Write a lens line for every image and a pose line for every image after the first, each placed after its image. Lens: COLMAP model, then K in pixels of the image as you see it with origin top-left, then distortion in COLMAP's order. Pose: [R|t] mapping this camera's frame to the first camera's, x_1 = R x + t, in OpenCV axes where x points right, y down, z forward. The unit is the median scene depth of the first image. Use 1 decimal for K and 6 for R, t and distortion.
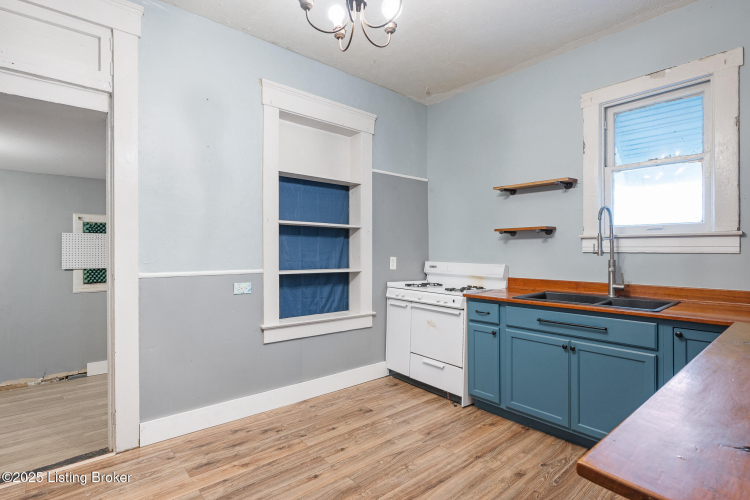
lens RADIAL K [[383.4, 0, 375.9], [0, 383.4, 249.4], [0, 0, 1]] dist [-0.002081, 0.000547]
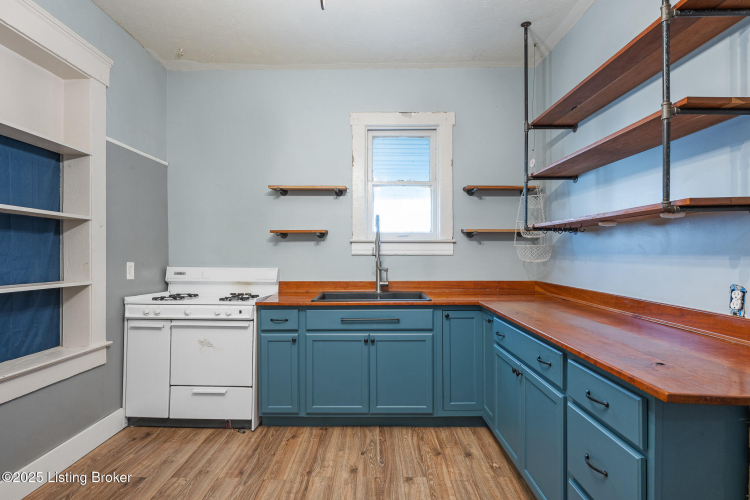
lens RADIAL K [[407.2, 0, 378.3], [0, 407.2, 250.2], [0, 0, 1]] dist [0.000519, 0.000187]
pose [[0.643799, 0.003618, 0.765186, -0.311671], [-0.001307, 0.999993, -0.003629, -0.001200], [-0.765193, 0.001336, 0.643799, 0.178572]]
